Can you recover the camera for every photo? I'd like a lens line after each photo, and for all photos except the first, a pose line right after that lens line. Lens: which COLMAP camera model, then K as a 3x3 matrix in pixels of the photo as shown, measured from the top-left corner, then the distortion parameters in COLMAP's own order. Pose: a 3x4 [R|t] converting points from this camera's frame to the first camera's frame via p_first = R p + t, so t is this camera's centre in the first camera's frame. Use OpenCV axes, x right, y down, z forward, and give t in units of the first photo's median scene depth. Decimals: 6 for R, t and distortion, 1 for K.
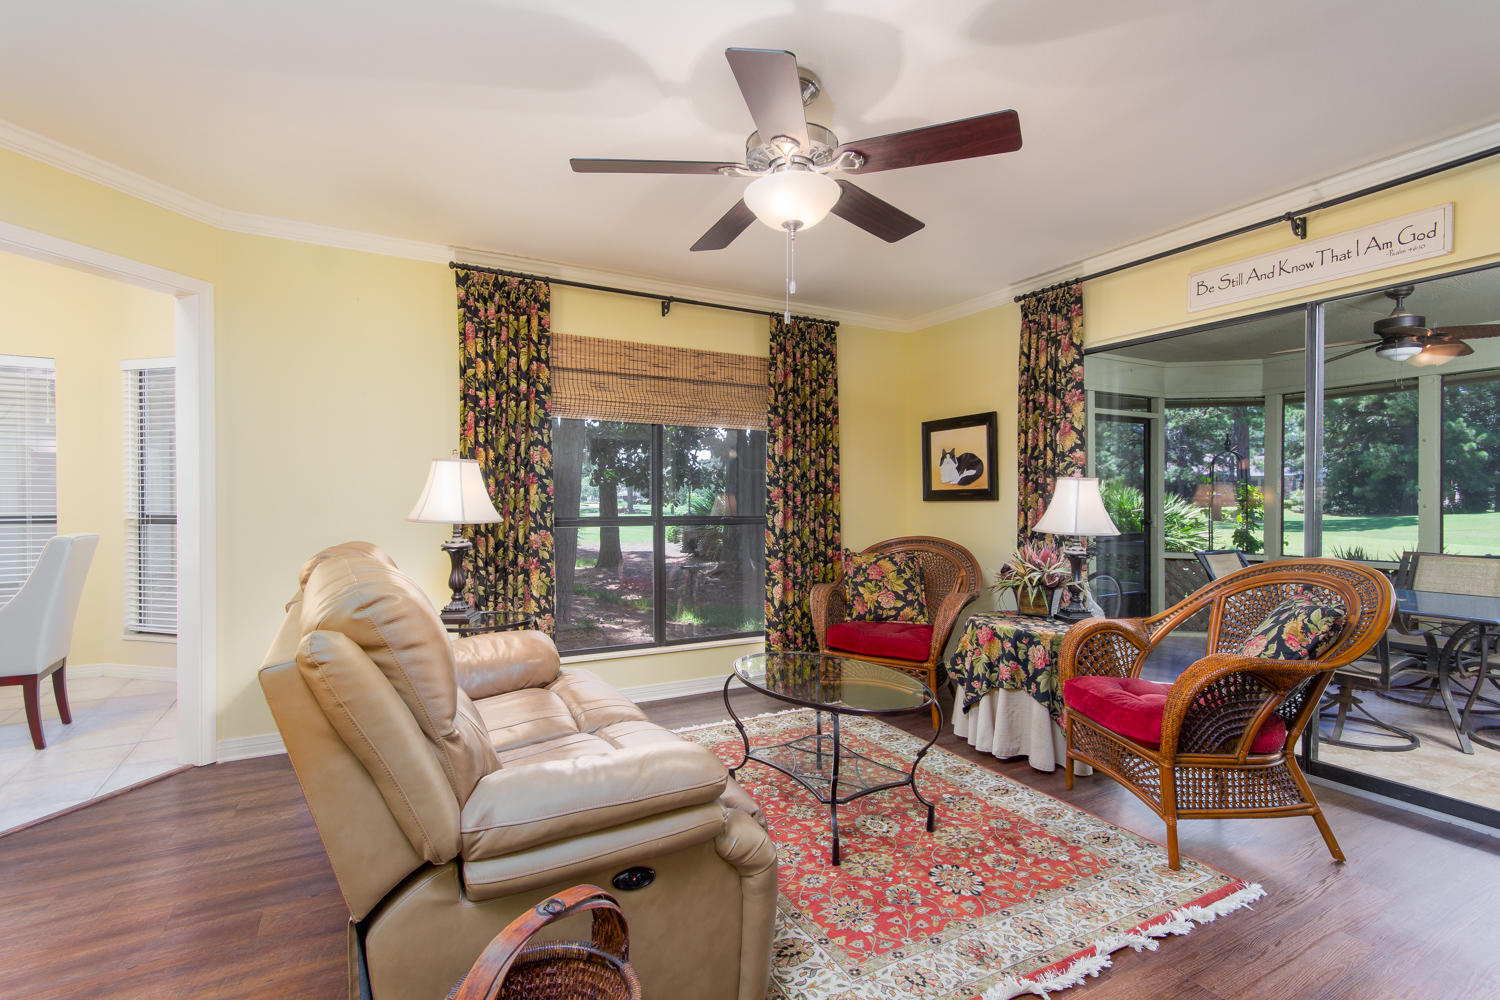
lens RADIAL K [[695.6, 0, 751.0], [0, 695.6, 500.7], [0, 0, 1]] dist [-0.002241, -0.000557]
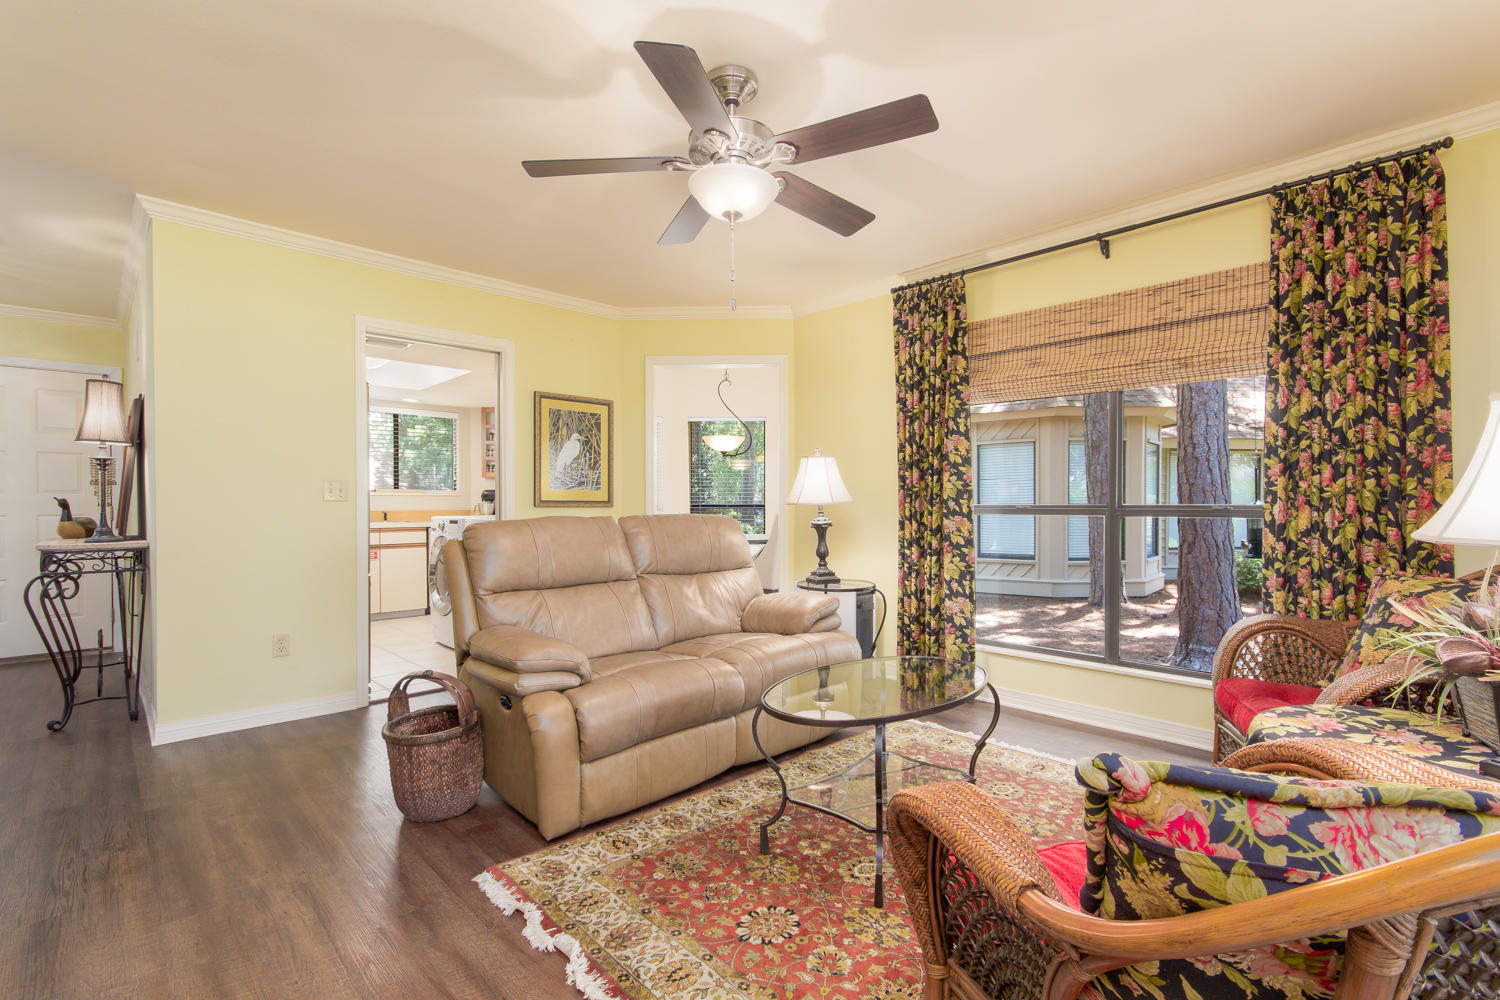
lens RADIAL K [[695.6, 0, 750.9], [0, 695.6, 507.0], [0, 0, 1]] dist [-0.002241, -0.000557]
pose [[0.253358, 0.004086, -0.967364, 0.625075], [0.005391, 0.999970, 0.005636, 0.020910], [0.967358, -0.006643, 0.253328, 0.438859]]
